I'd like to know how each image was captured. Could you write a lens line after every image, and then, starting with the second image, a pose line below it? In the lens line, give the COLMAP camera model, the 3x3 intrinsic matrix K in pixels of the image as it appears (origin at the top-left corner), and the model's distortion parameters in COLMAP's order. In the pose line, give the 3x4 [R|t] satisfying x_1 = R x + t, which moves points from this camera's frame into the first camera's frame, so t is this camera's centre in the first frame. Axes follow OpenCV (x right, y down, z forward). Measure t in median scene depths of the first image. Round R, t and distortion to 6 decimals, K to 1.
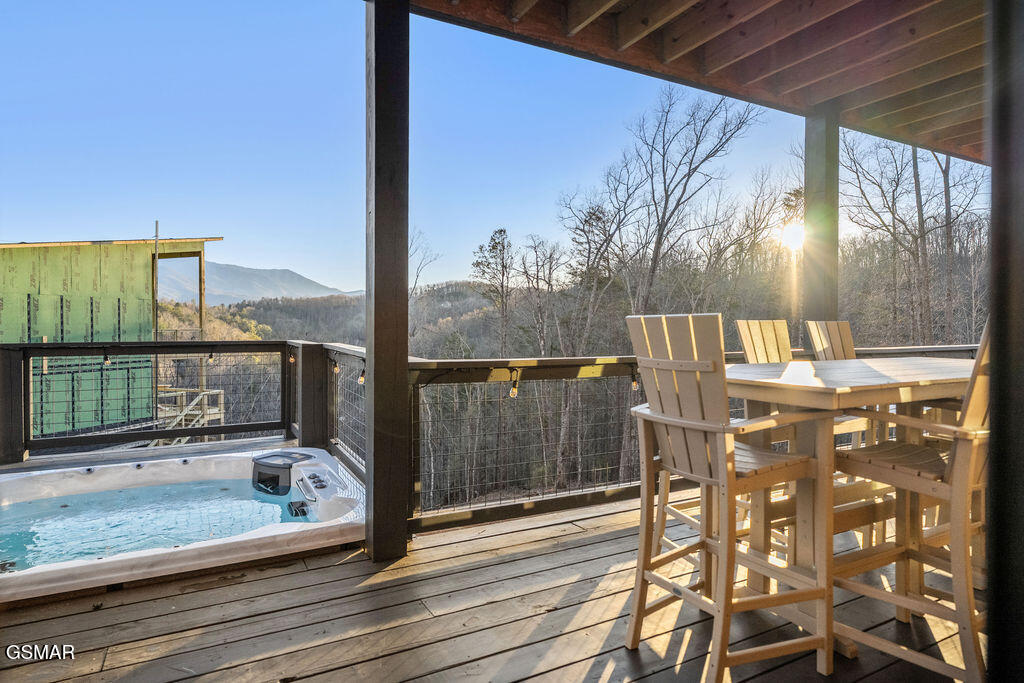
lens RADIAL K [[588.9, 0, 512.2], [0, 588.9, 345.4], [0, 0, 1]] dist [-0.003722, -0.000388]
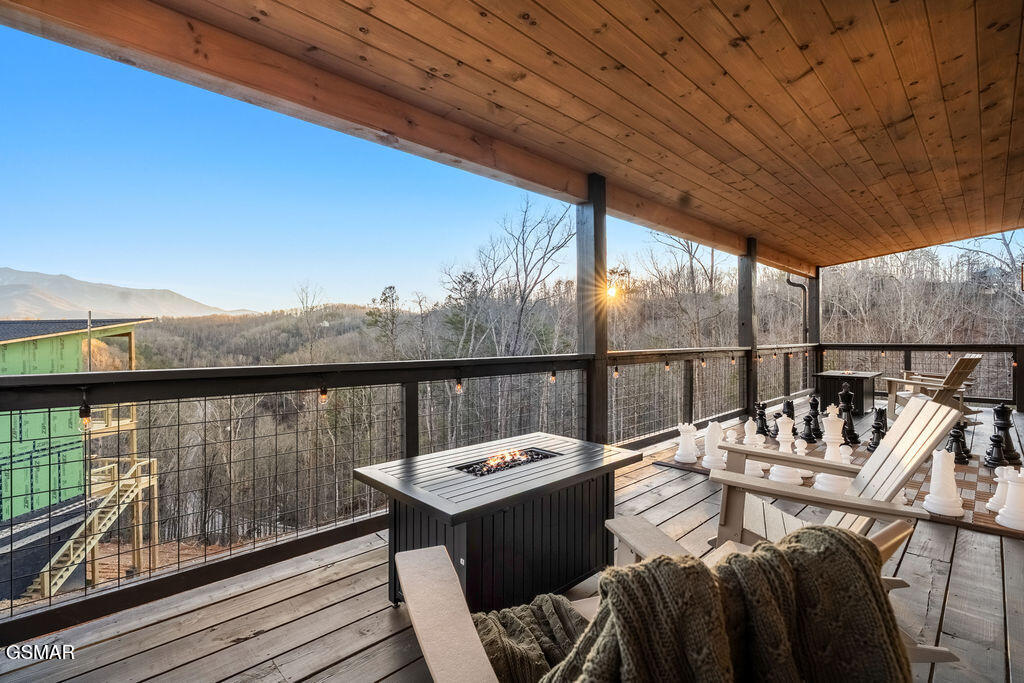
lens RADIAL K [[469.9, 0, 506.8], [0, 469.9, 345.3], [0, 0, 1]] dist [-0.000108, 0.000493]
pose [[0.963563, -0.011185, 0.267246, -0.059881], [0.013015, 0.999902, -0.005078, -0.079417], [-0.267163, 0.008372, 0.963615, -0.015157]]
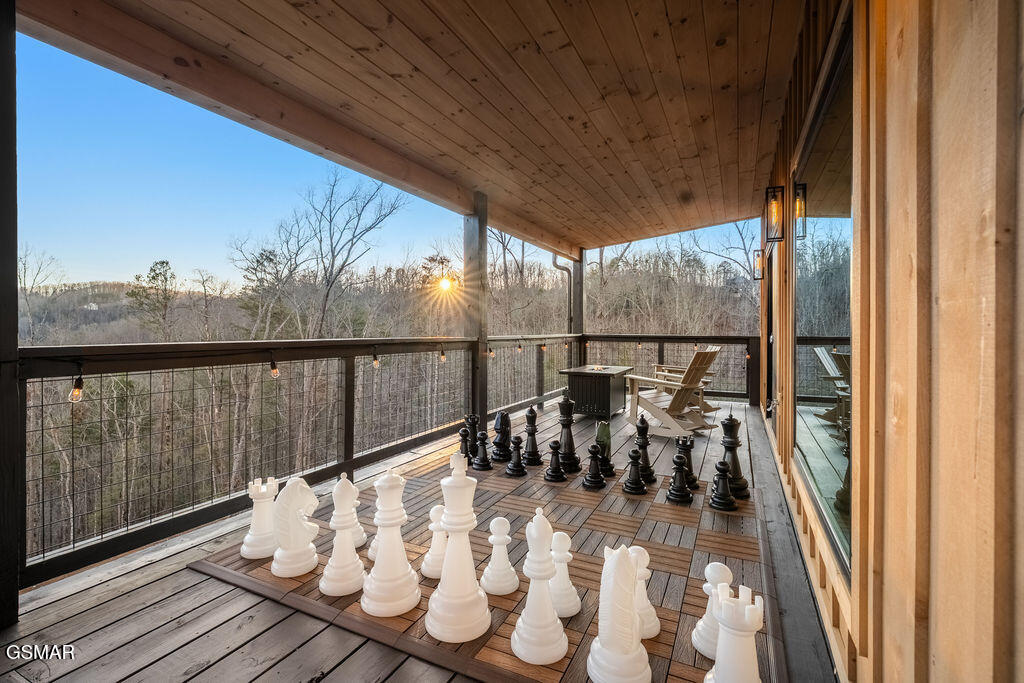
lens RADIAL K [[469.9, 0, 504.7], [0, 469.9, 335.3], [0, 0, 1]] dist [-0.000108, 0.000493]
pose [[0.819736, -0.005758, 0.572713, -0.000795], [0.008053, 0.999966, -0.001472, -0.078902], [-0.572685, 0.005819, 0.819755, 0.013928]]
